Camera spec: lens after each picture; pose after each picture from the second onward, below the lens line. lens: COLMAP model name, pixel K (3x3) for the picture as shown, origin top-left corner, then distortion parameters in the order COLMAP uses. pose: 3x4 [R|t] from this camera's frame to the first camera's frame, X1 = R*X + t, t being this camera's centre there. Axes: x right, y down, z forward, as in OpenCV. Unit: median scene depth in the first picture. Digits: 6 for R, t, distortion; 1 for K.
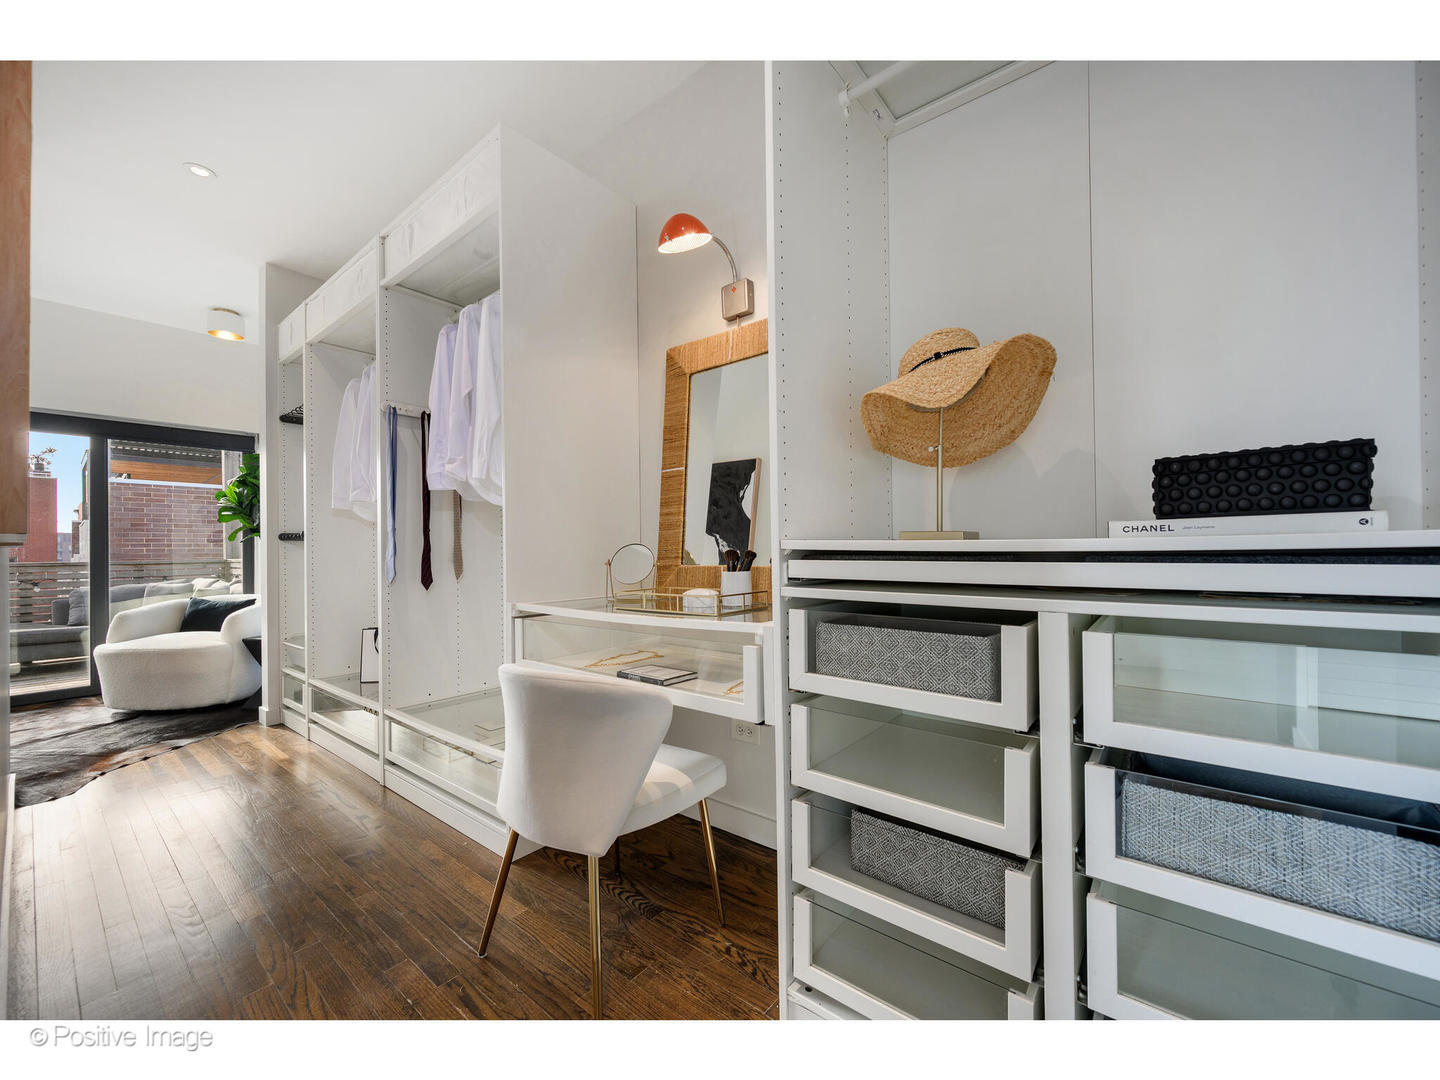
lens RADIAL K [[565.8, 0, 724.9], [0, 565.8, 547.7], [0, 0, 1]] dist [-0.000511, -0.000157]
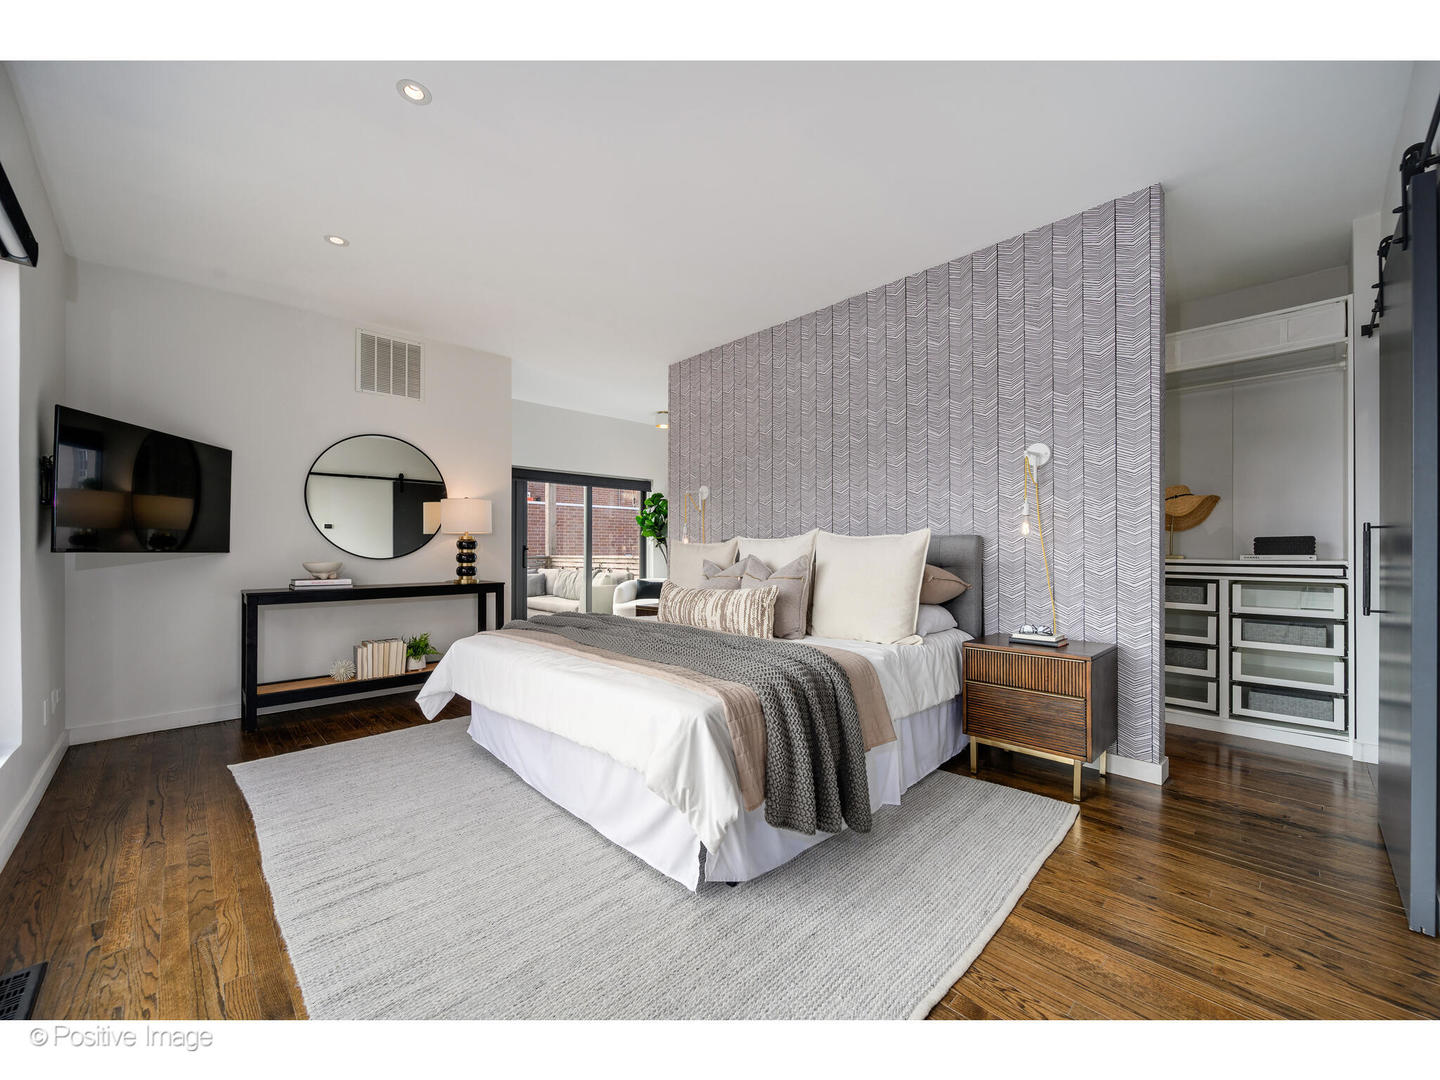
lens RADIAL K [[565.8, 0, 724.9], [0, 565.8, 547.7], [0, 0, 1]] dist [-0.000511, -0.000157]
pose [[0.993226, 0.013224, -0.115441, -2.253138], [-0.013087, 0.999912, 0.001945, -0.063134], [0.115456, -0.000421, 0.993312, -3.079279]]
